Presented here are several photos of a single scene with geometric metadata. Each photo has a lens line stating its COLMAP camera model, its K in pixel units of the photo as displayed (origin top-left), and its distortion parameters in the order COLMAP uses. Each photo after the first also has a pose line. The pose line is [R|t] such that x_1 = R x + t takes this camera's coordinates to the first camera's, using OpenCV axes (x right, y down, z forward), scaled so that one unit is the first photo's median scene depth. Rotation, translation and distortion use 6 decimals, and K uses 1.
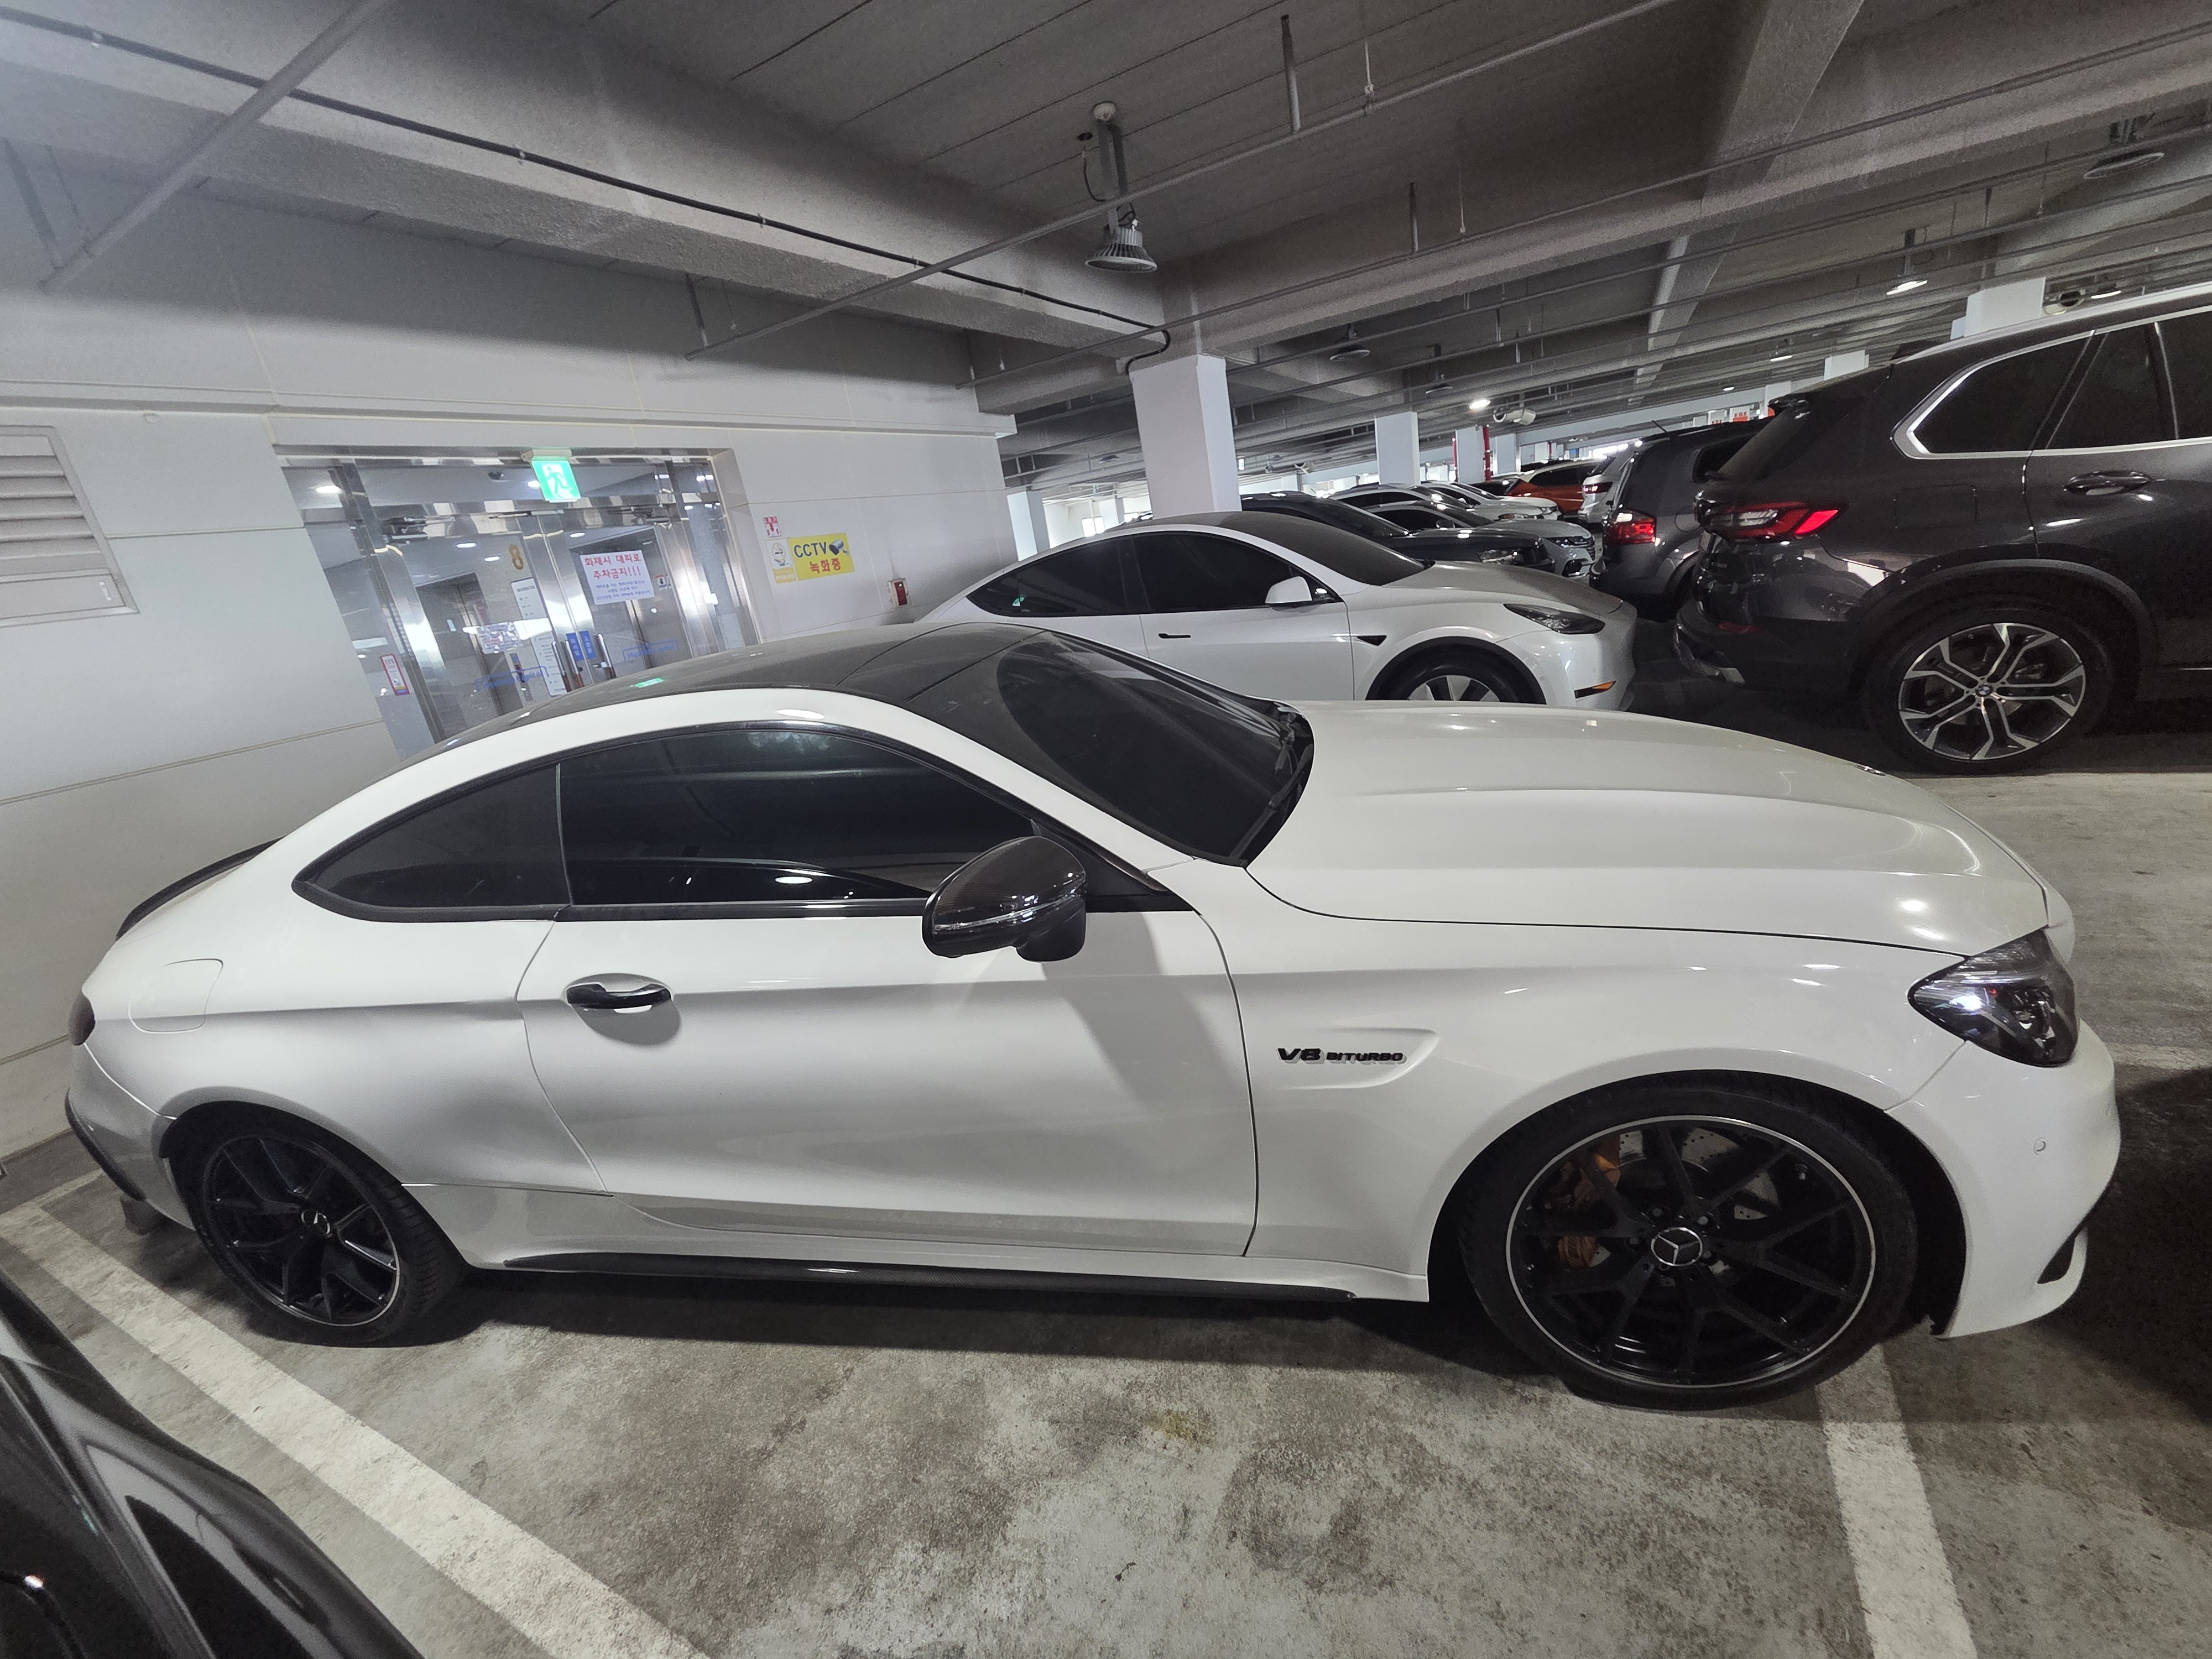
lens RADIAL K [[908.4, 0, 1114.2], [0, 908.4, 820.6], [0, 0, 1]] dist [0.000219, -0.000438]
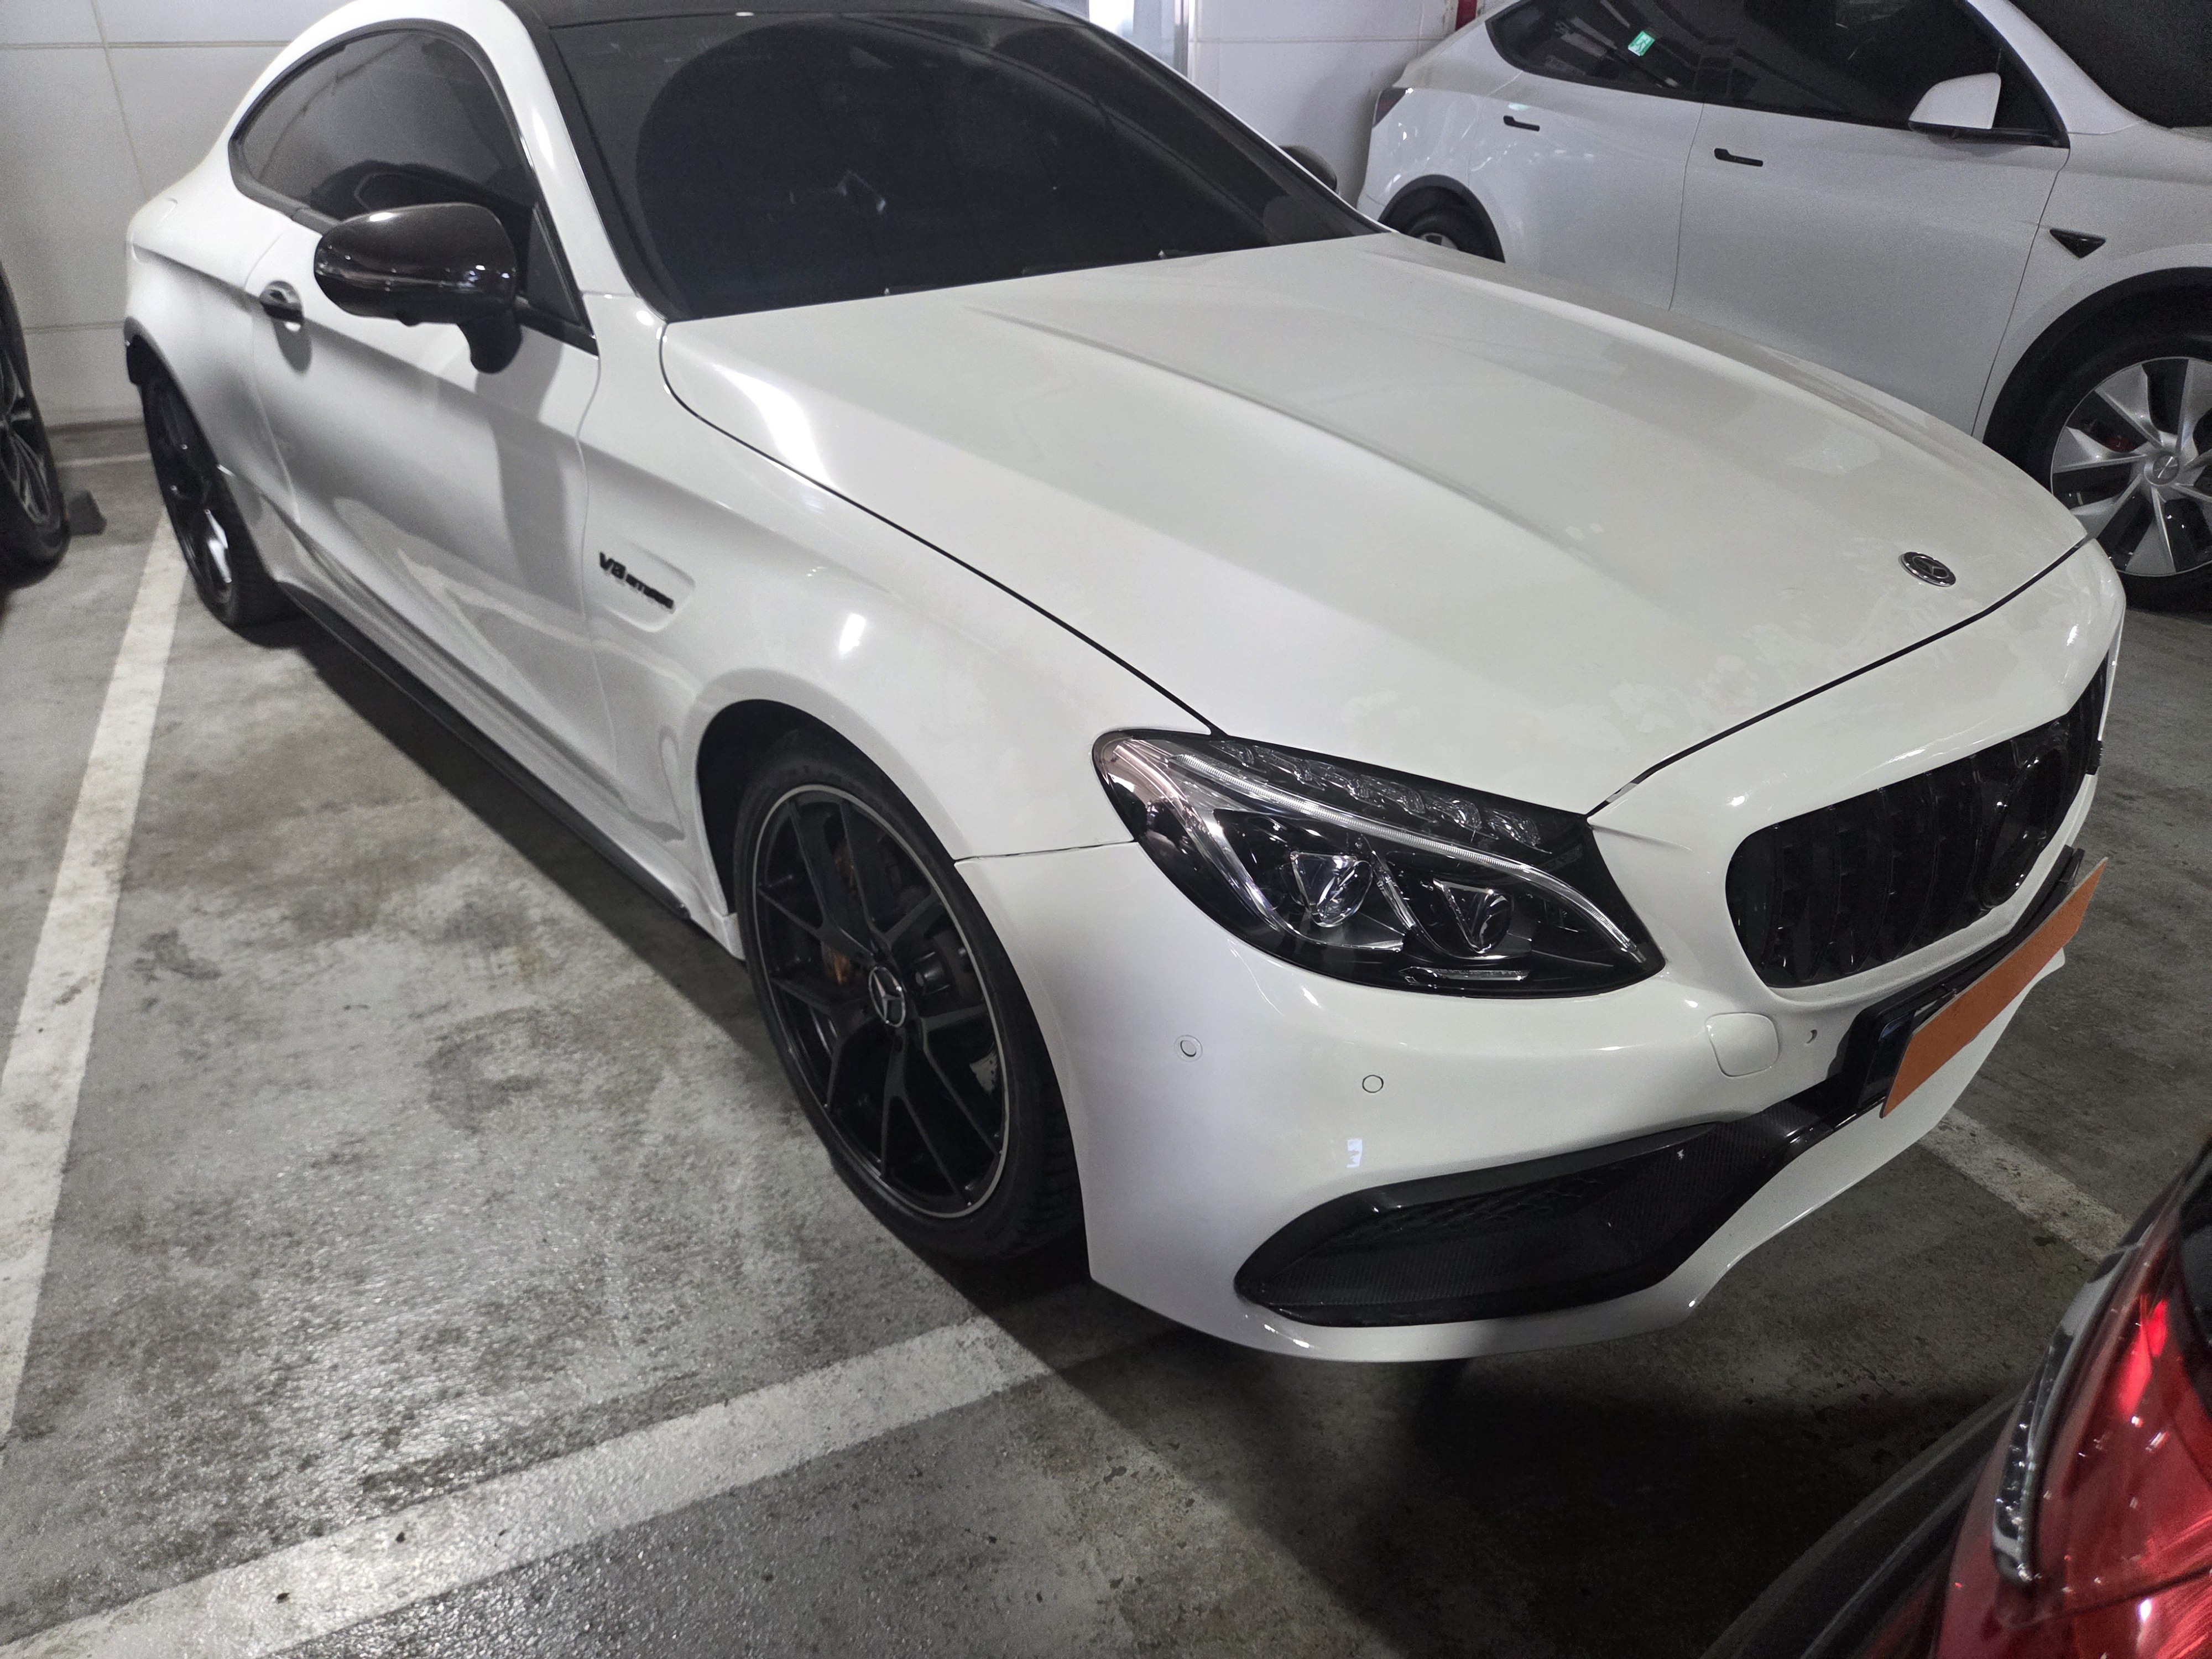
lens RADIAL K [[1485.6, 0, 1088.2], [0, 1485.6, 834.0], [0, 0, 1]] dist [0.058905, -0.057416]
pose [[0.781911, 0.419702, -0.460940, 1.163790], [-0.295802, 0.900659, 0.318300, -0.064451], [0.548741, -0.112535, 0.828383, 0.121683]]
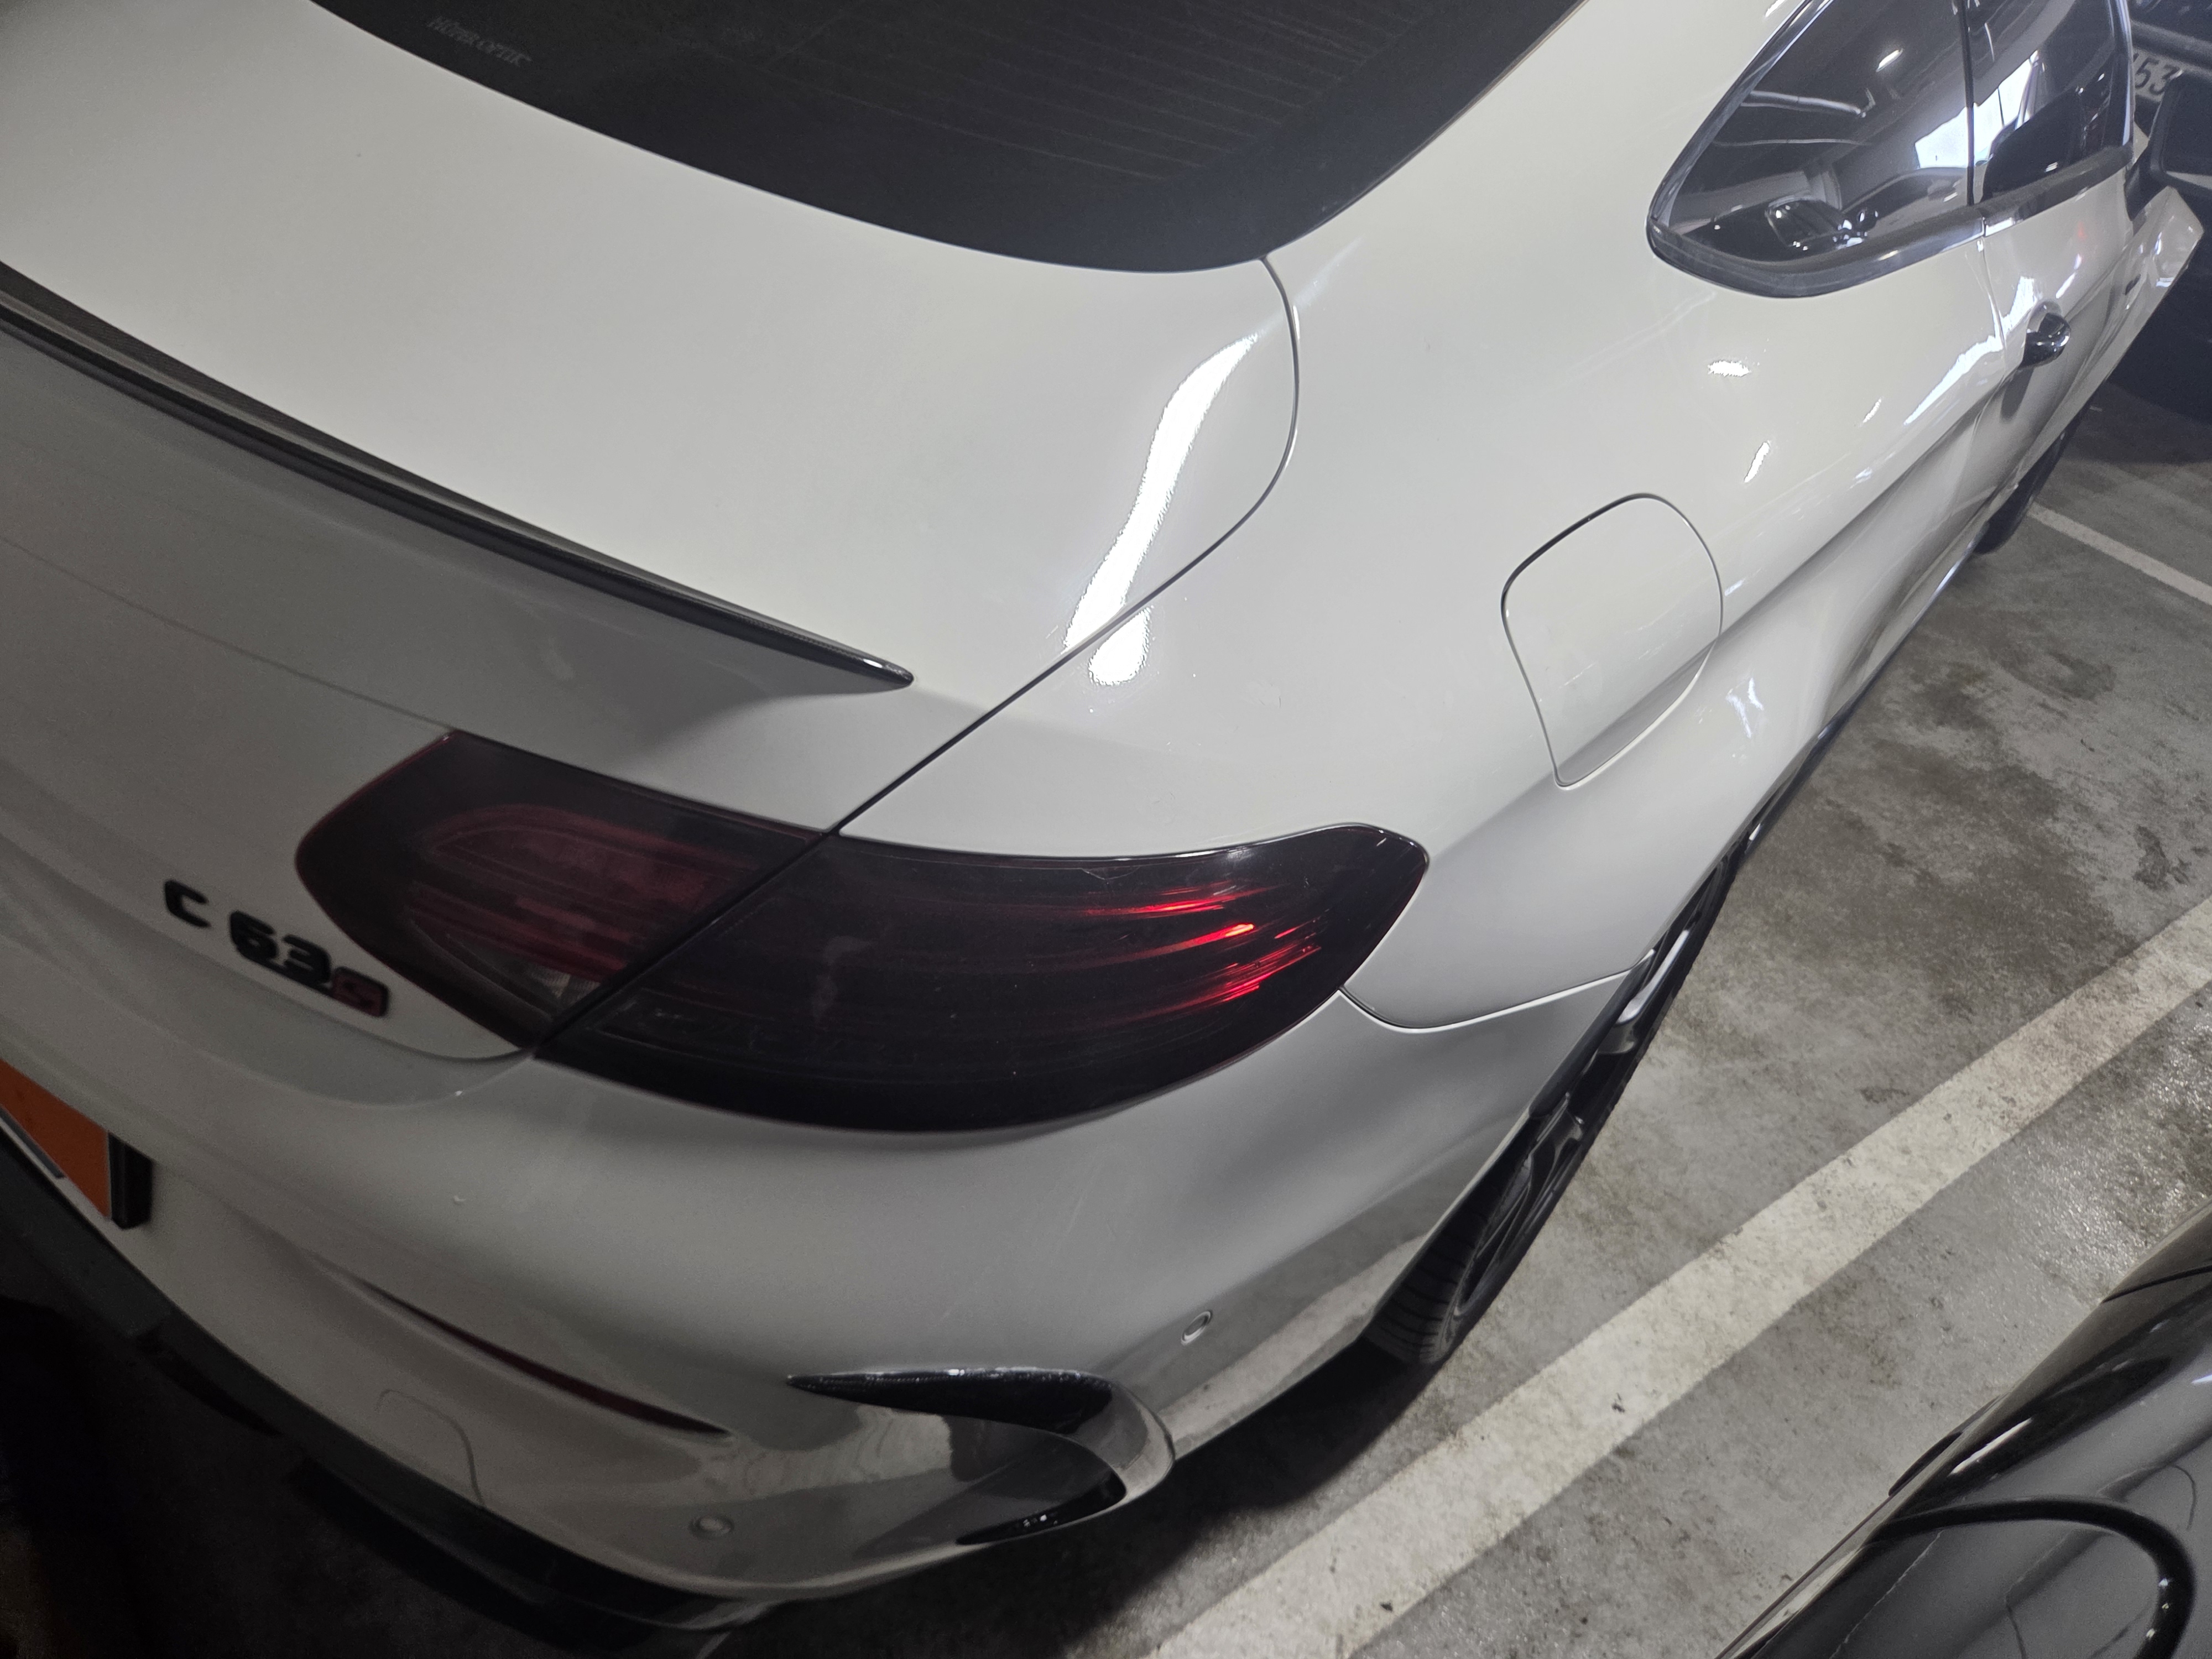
lens RADIAL K [[1485.6, 0, 1088.2], [0, 1485.6, 834.0], [0, 0, 1]] dist [0.058905, -0.057416]
pose [[0.424853, -0.390697, 0.816612, -2.090195], [0.050543, 0.910903, 0.409514, 0.028194], [-0.903850, -0.132709, 0.406747, 1.263034]]
